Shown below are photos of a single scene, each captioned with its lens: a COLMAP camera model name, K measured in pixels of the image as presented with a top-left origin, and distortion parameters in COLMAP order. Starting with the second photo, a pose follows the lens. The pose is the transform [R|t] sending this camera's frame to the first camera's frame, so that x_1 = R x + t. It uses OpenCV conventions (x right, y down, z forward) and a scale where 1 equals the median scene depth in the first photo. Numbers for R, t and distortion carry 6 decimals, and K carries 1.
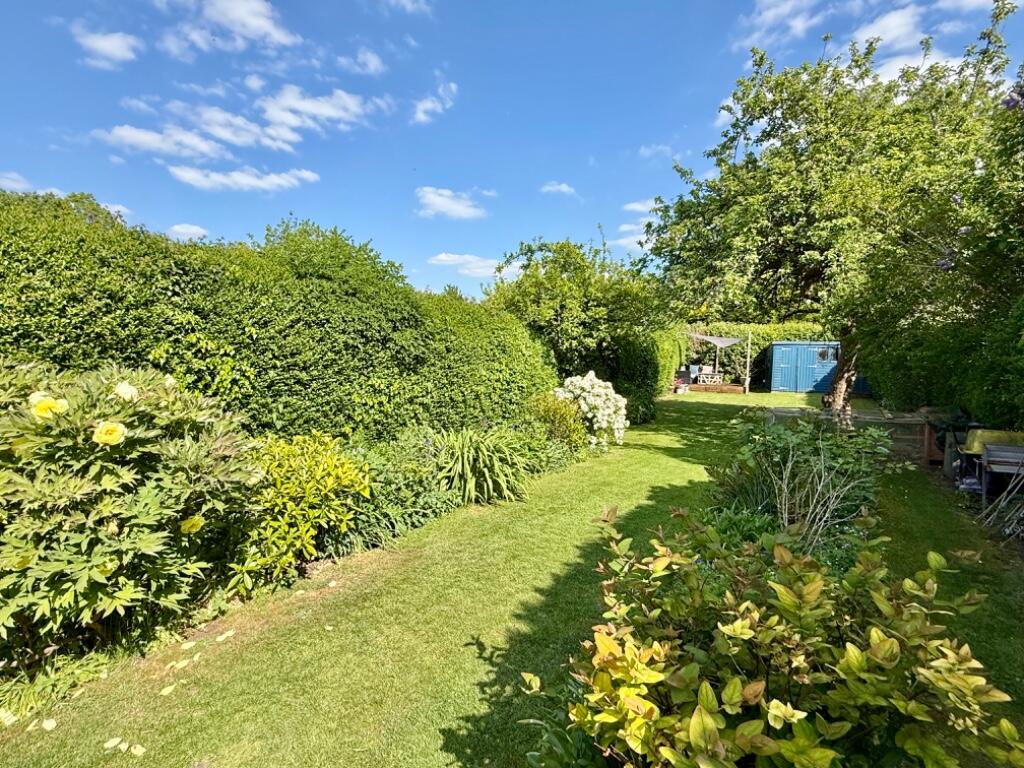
lens RADIAL K [[504.7, 0, 511.6], [0, 504.7, 383.5], [0, 0, 1]] dist [0.000496, 0.000066]
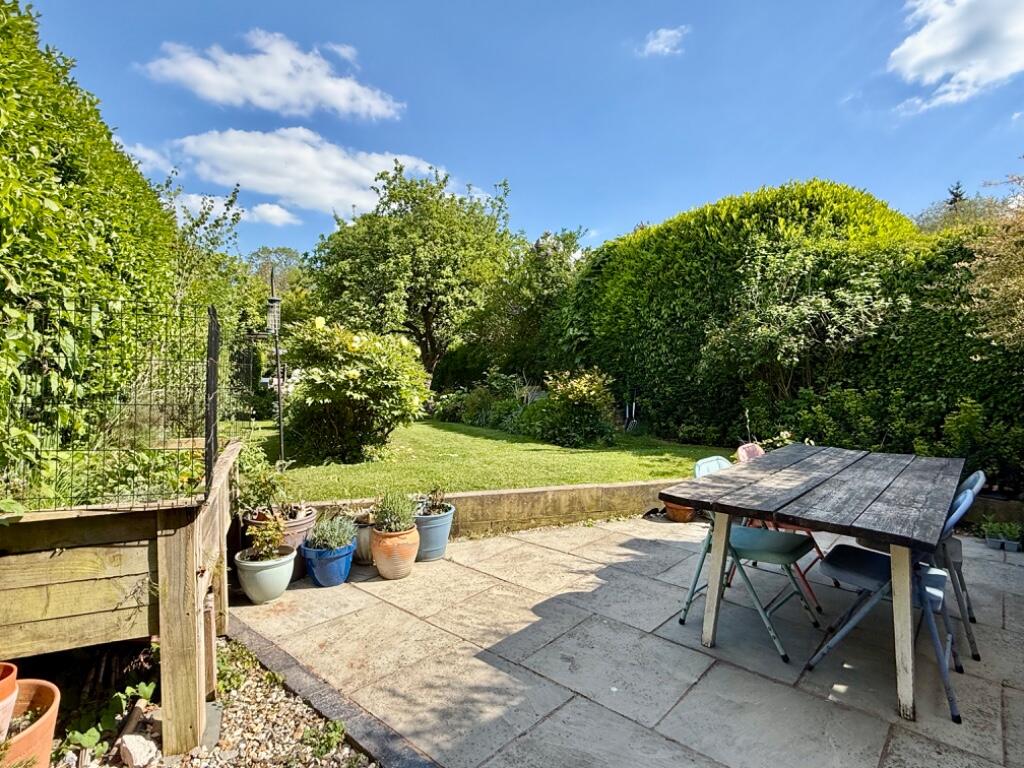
lens RADIAL K [[567.1, 0, 512.1], [0, 567.1, 382.9], [0, 0, 1]] dist [-0.000170, -0.000011]
pose [[0.598989, -0.005154, 0.800741, -0.720084], [0.048865, 0.998351, -0.030127, 0.091311], [-0.799265, 0.057174, 0.598253, -0.292627]]
